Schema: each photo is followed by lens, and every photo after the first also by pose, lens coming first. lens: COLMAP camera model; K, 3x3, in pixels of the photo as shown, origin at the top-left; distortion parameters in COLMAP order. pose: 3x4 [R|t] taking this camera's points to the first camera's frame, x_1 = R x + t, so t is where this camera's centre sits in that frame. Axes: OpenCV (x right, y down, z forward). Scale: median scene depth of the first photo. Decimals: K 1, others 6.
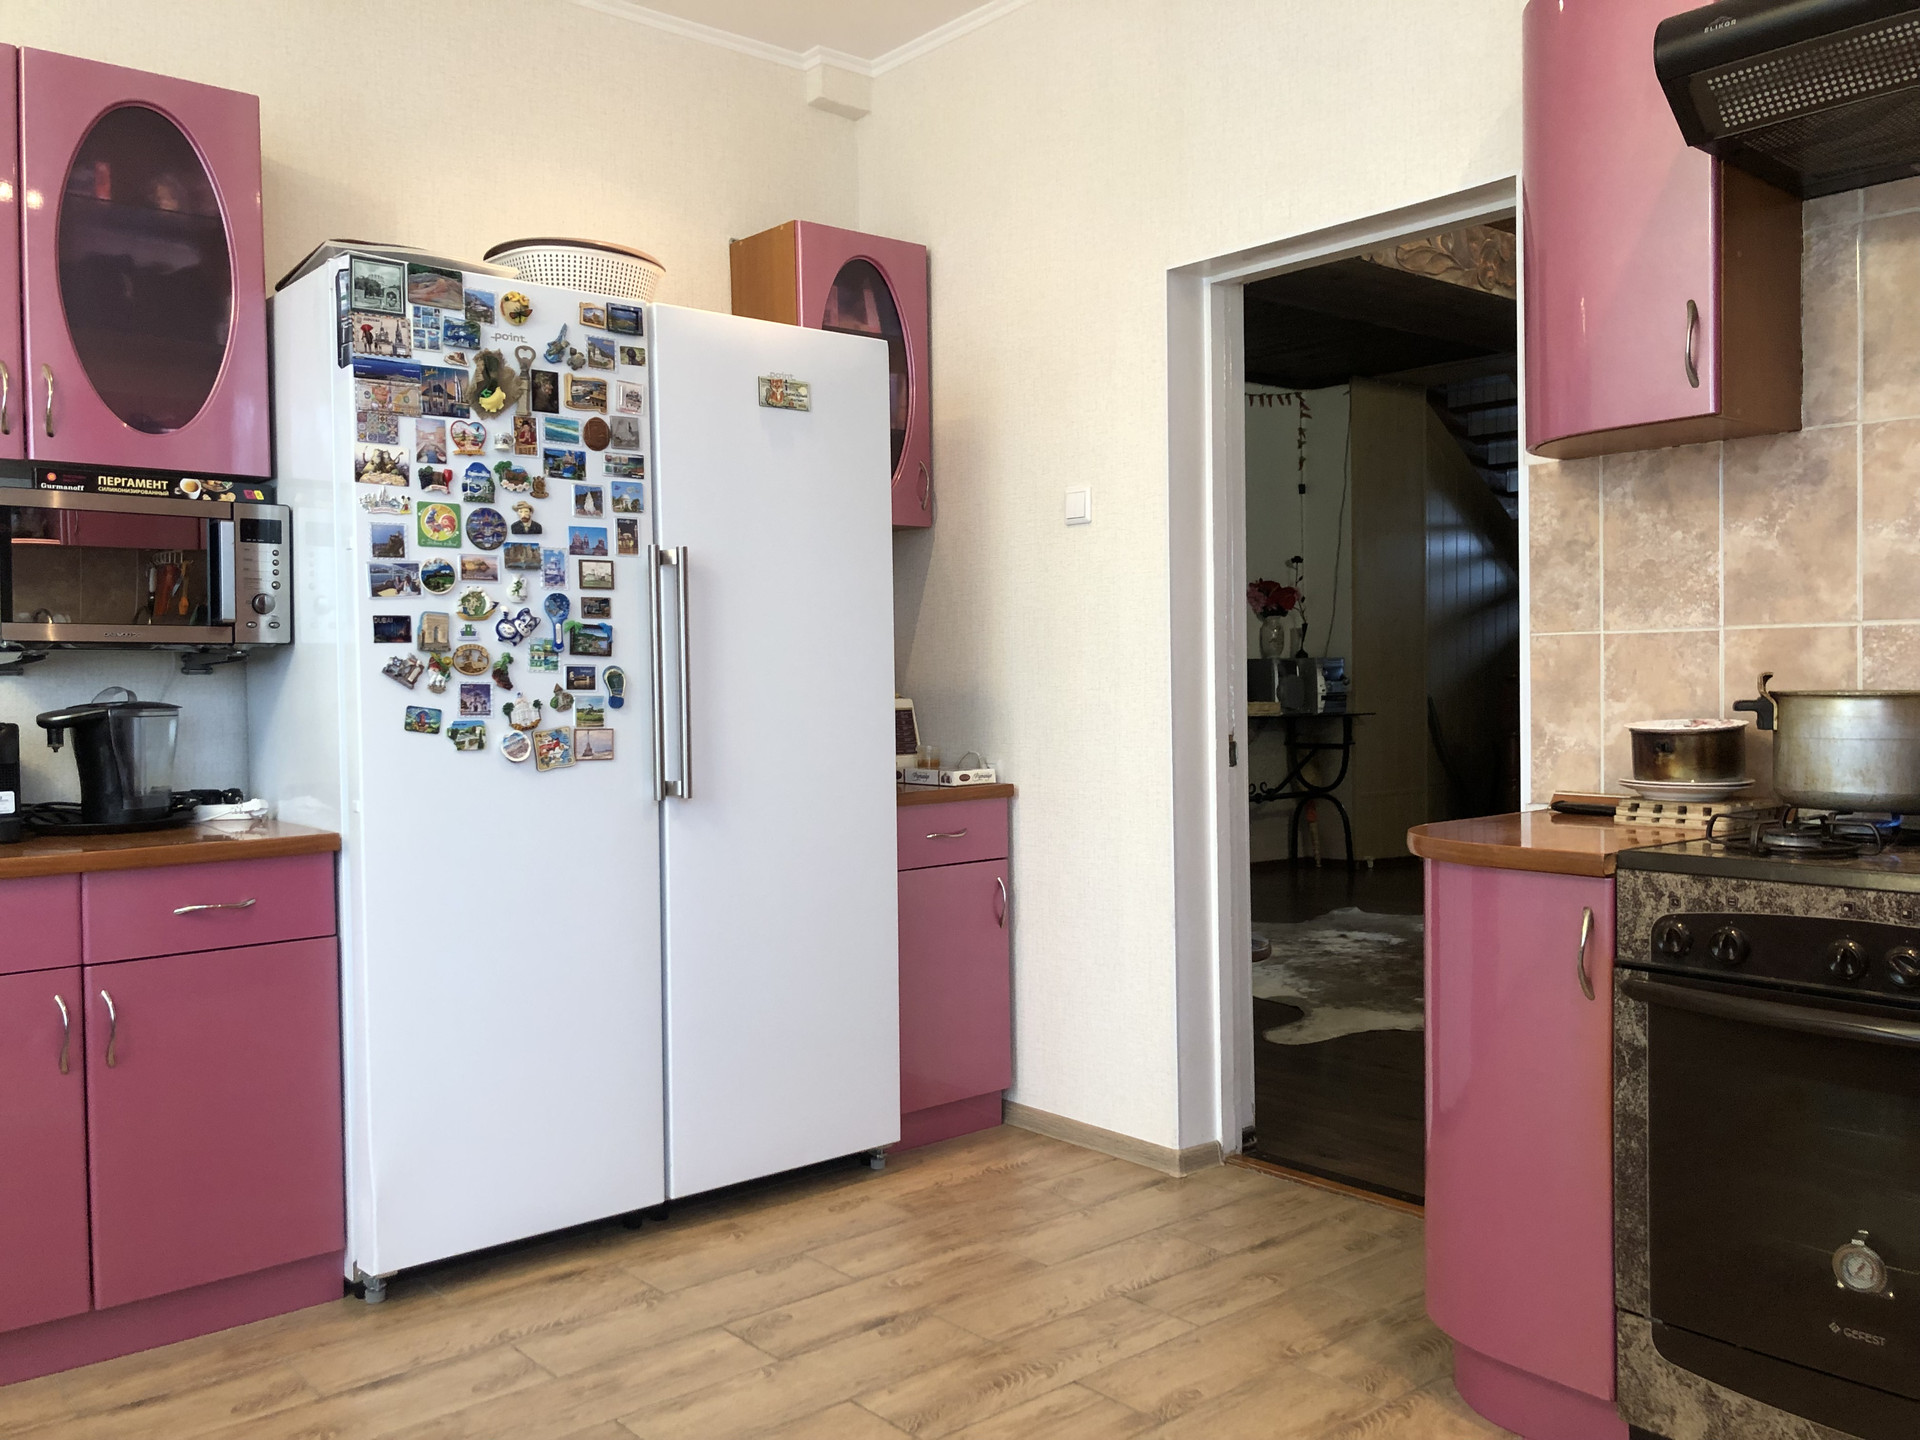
lens RADIAL K [[1574.0, 0, 953.6], [0, 1574.0, 725.1], [0, 0, 1]] dist [0.001379, 0.026086]
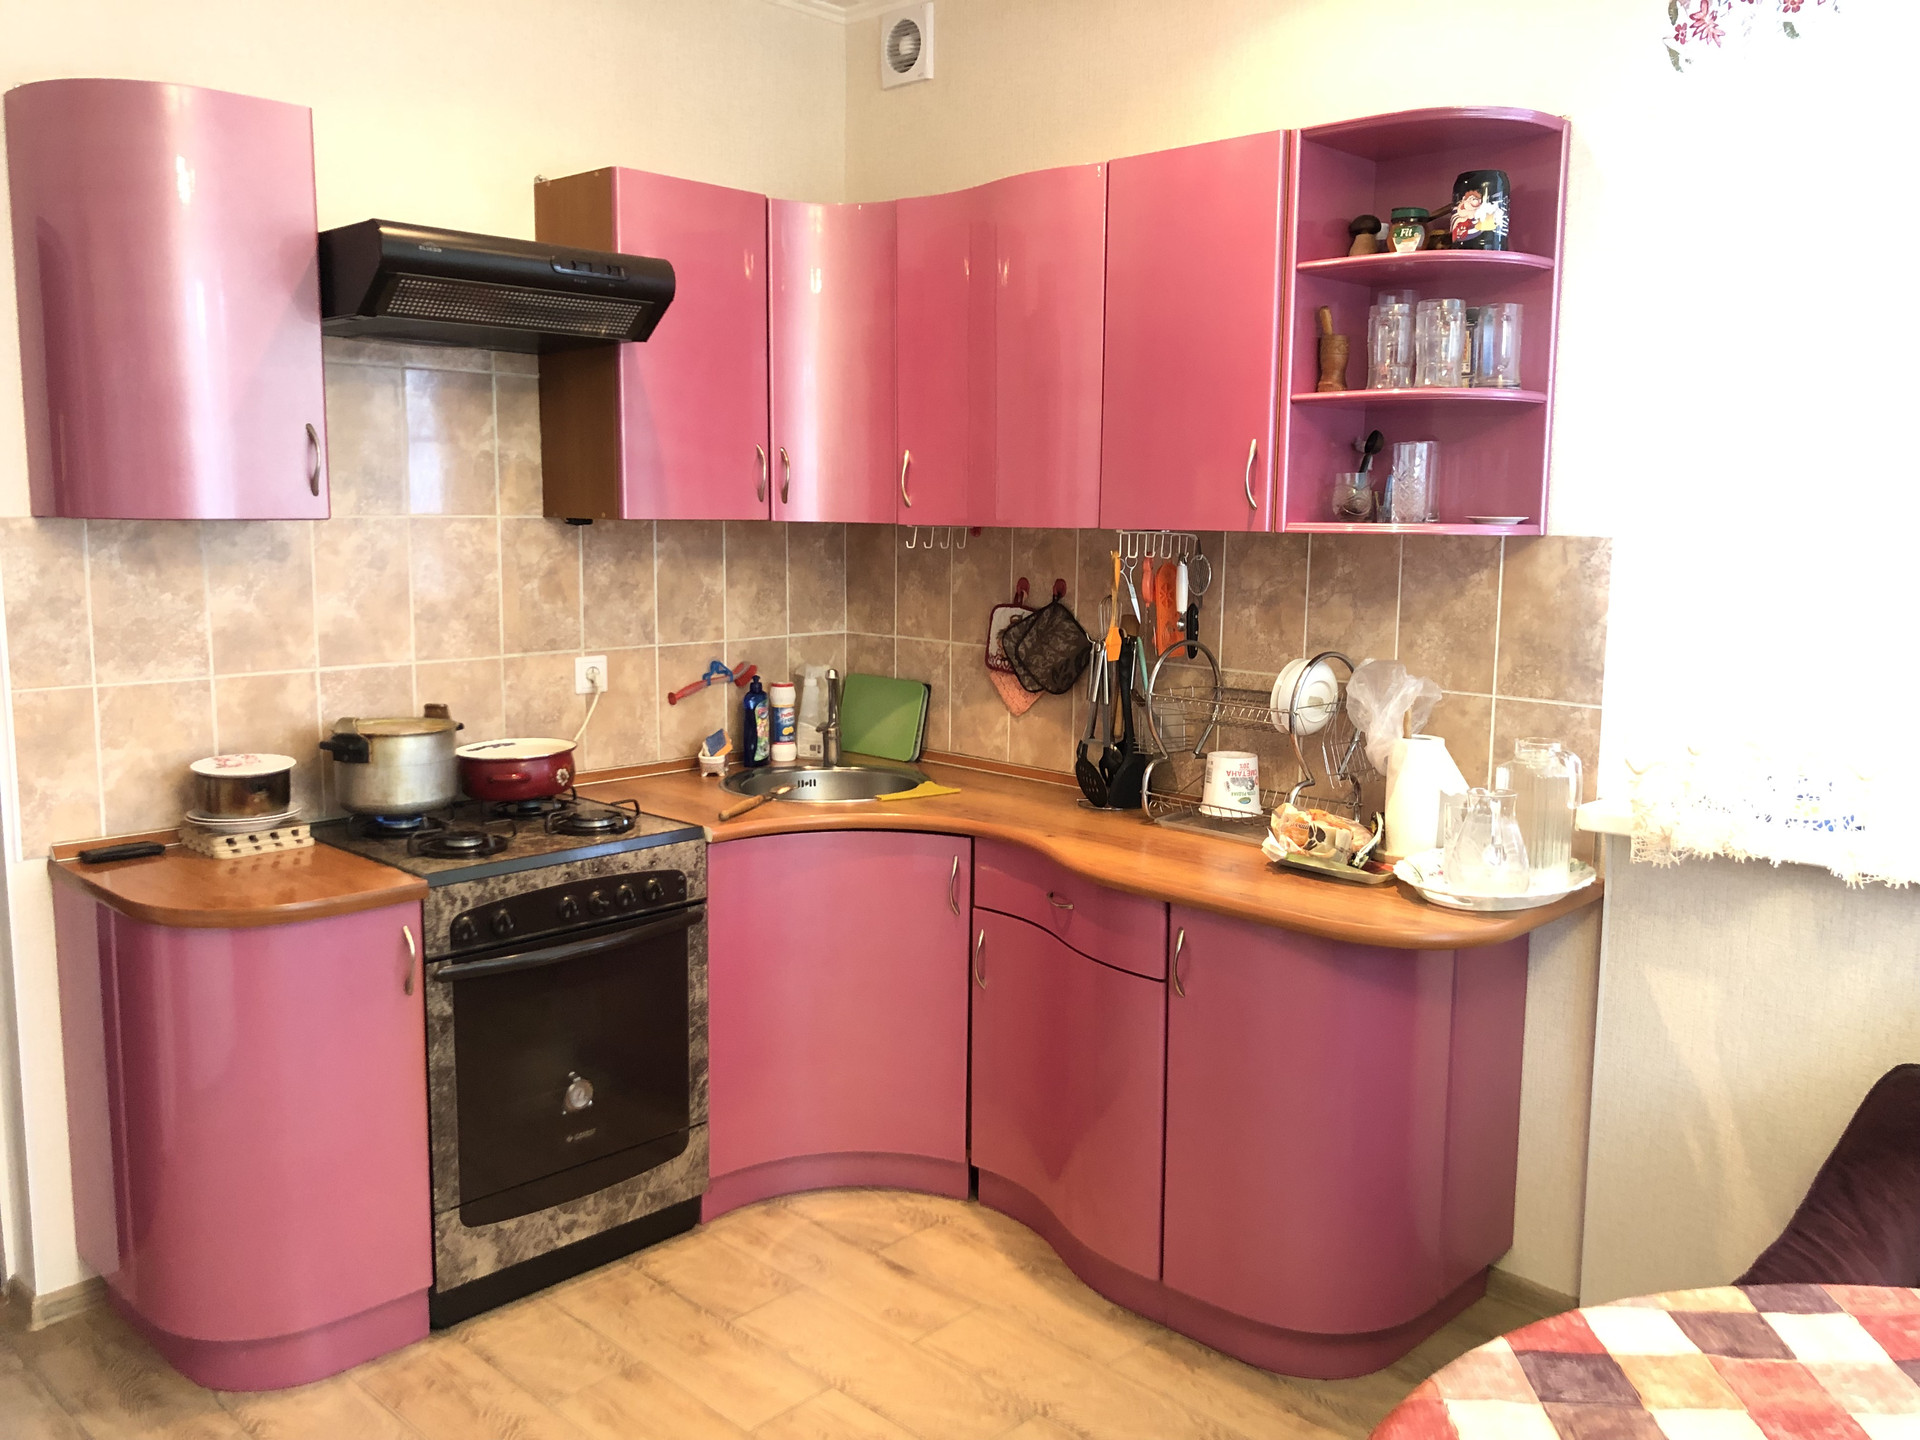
lens RADIAL K [[1574.0, 0, 955.1], [0, 1574.0, 714.1], [0, 0, 1]] dist [0.001379, 0.026086]
pose [[-0.104333, -0.123059, 0.986900, -0.739282], [0.021516, 0.991804, 0.125945, -0.172061], [-0.994310, 0.034374, -0.100830, 0.575526]]
